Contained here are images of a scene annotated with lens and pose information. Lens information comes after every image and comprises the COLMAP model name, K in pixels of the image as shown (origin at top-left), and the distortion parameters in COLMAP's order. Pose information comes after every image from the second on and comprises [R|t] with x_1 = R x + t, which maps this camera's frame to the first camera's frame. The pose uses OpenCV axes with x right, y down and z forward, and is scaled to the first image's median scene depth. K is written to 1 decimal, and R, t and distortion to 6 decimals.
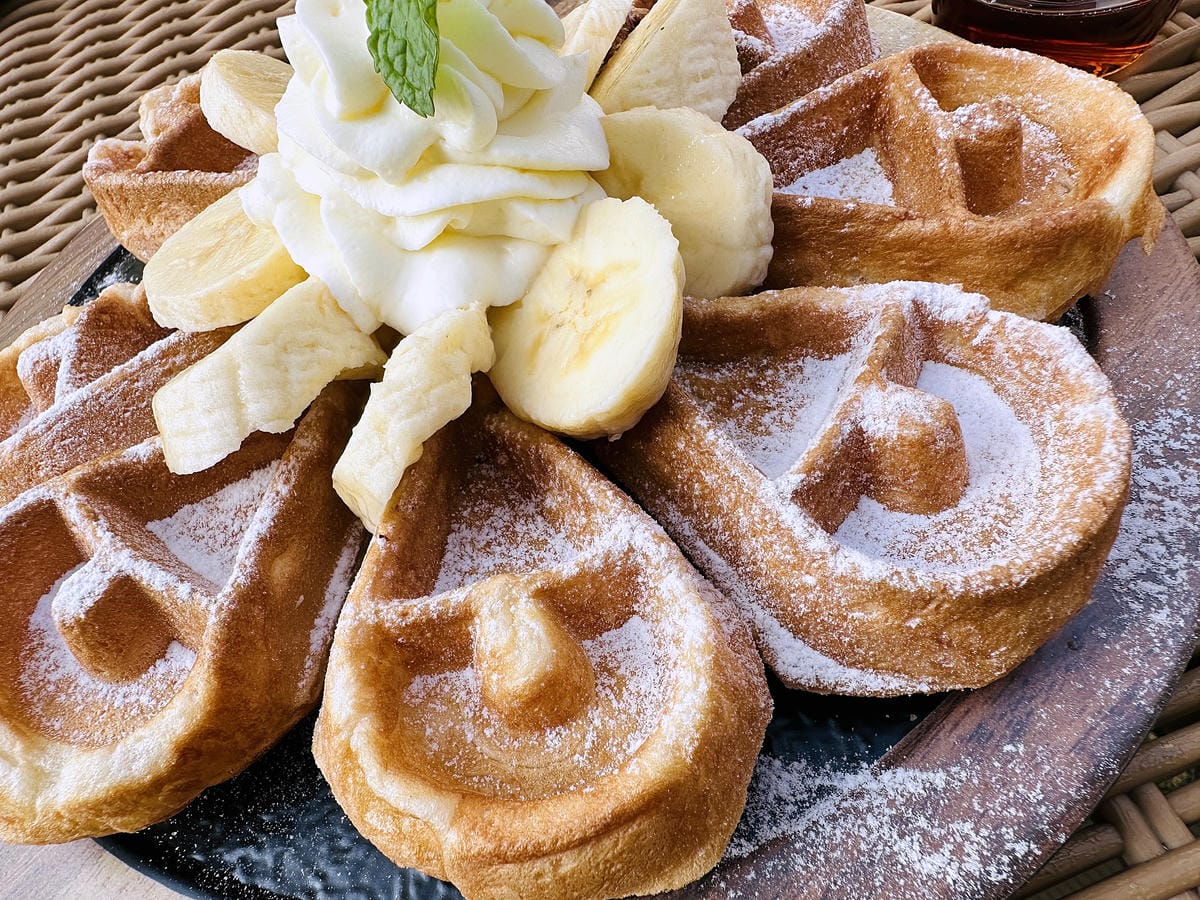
lens RADIAL K [[946.7, 0, 511.5], [0, 946.7, 450.3], [0, 0, 1]] dist [-0.003100, 0.000327]
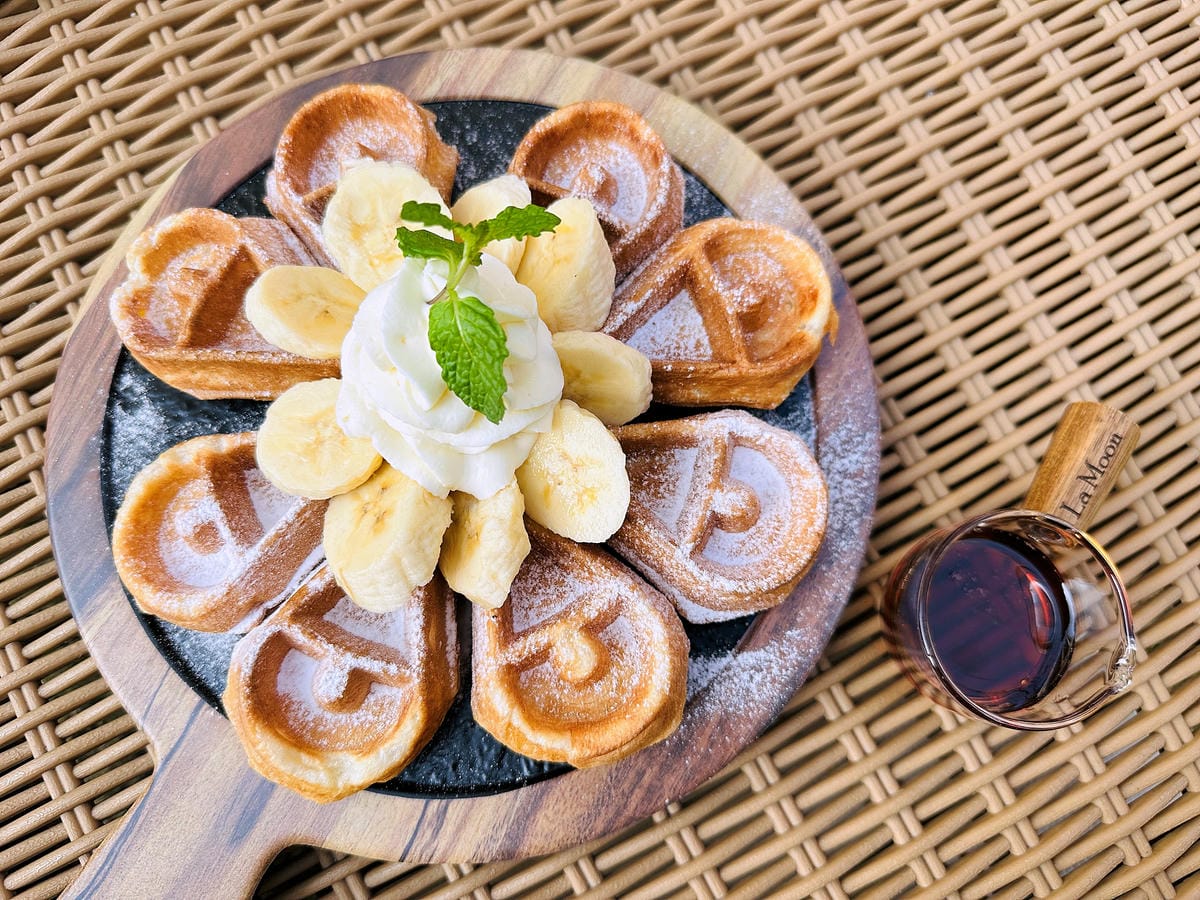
lens RADIAL K [[836.5, 0, 600.0], [0, 836.5, 450.0], [0, 0, 1]] dist [-0.002909, -0.002058]
pose [[0.938549, -0.218837, 0.266902, -0.312817], [0.132437, 0.942444, 0.307017, -0.719454], [-0.318727, -0.252803, 0.913512, -0.538040]]
